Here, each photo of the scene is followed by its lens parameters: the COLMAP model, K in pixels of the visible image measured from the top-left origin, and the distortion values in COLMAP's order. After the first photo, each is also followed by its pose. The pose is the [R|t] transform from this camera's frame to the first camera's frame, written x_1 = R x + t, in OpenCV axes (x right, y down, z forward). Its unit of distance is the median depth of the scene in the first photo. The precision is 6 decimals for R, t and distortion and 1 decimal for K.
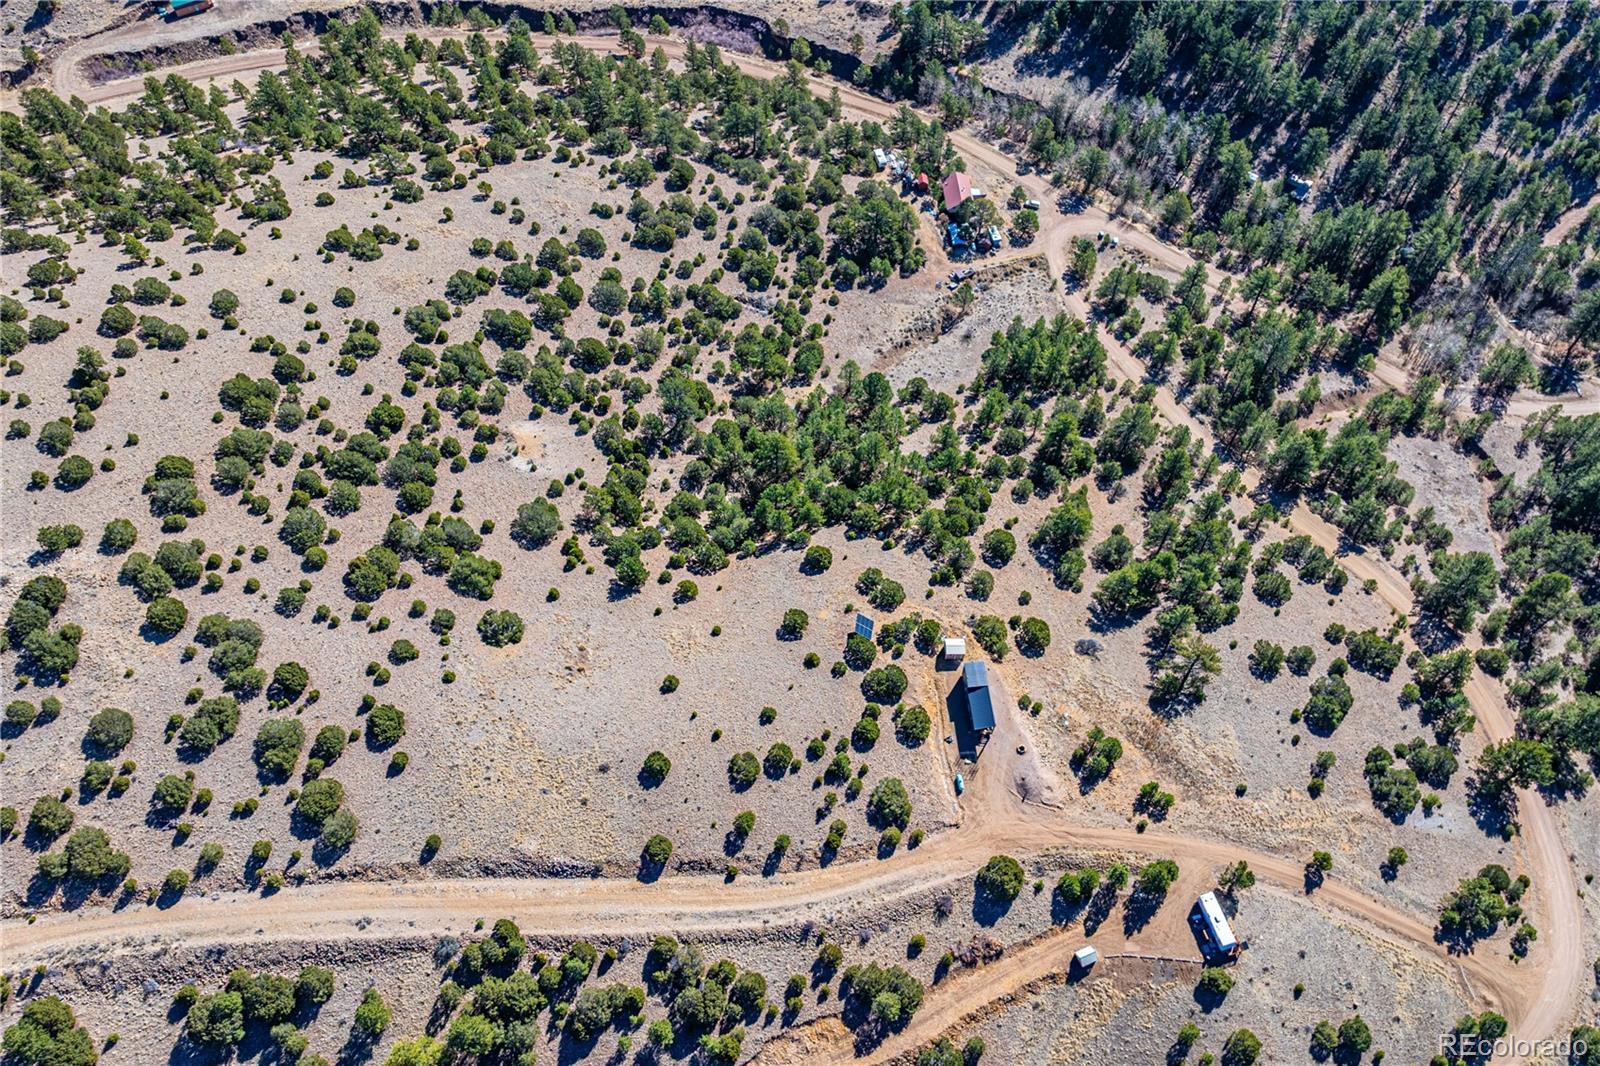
lens RADIAL K [[1117.5, 0, 800.0], [0, 1117.5, 533.0], [0, 0, 1]] dist [-0.024507, 0.001877]
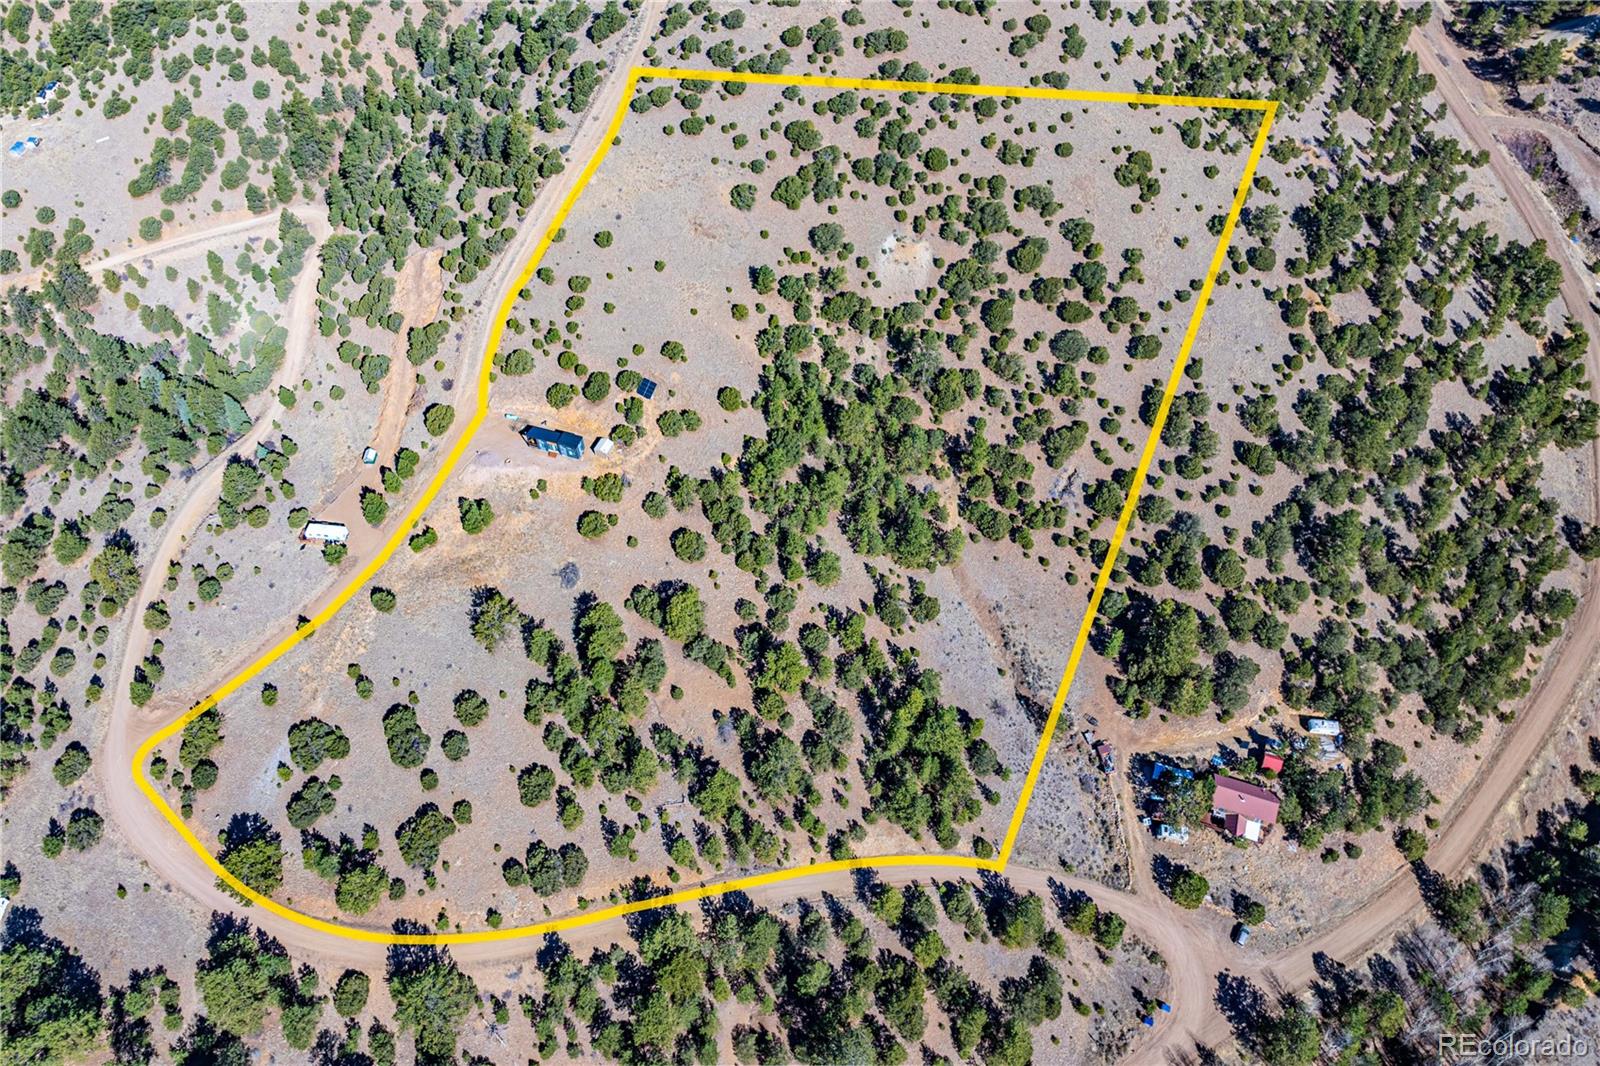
lens RADIAL K [[1117.5, 0, 800.0], [0, 1117.5, 533.0], [0, 0, 1]] dist [-0.024507, 0.001877]
pose [[-0.403993, 0.724012, -0.559103, 0.746366], [-0.763690, 0.069507, 0.641830, -0.779321], [0.503554, 0.686277, 0.524840, 0.497338]]
